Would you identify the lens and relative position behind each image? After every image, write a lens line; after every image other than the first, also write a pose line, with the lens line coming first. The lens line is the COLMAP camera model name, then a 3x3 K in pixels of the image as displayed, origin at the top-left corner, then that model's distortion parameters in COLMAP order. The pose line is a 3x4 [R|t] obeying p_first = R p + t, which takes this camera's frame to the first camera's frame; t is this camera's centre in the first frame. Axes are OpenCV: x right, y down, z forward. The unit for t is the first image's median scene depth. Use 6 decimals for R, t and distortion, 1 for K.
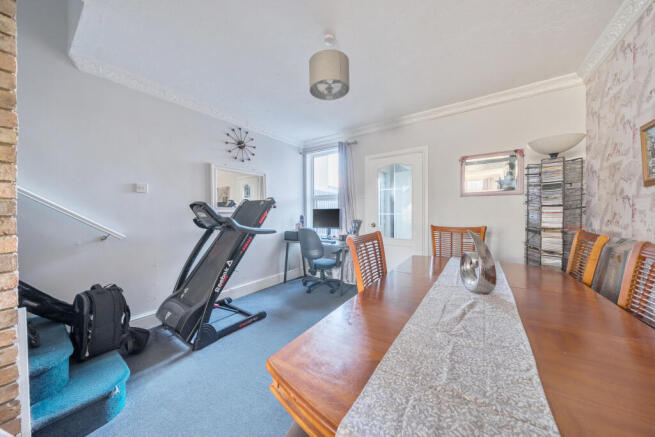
lens RADIAL K [[221.3, 0, 341.8], [0, 221.3, 213.6], [0, 0, 1]] dist [-0.007919, 0.000258]
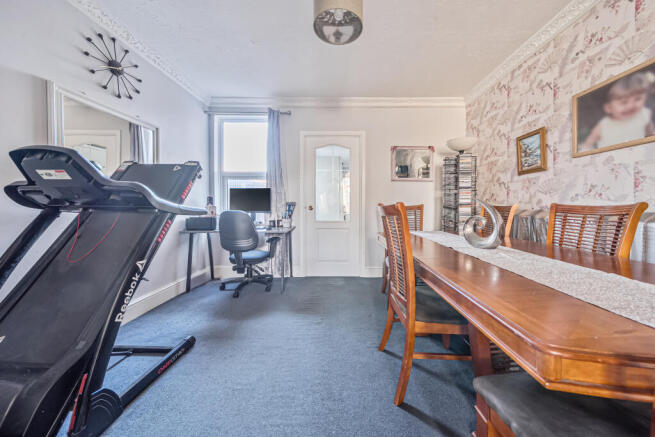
lens RADIAL K [[221.3, 0, 337.2], [0, 221.3, 207.8], [0, 0, 1]] dist [-0.007919, 0.000258]
pose [[0.827411, 0.003737, 0.561585, -0.306955], [-0.001904, 0.999991, -0.003849, 0.061448], [-0.561594, 0.002116, 0.827410, 0.201655]]
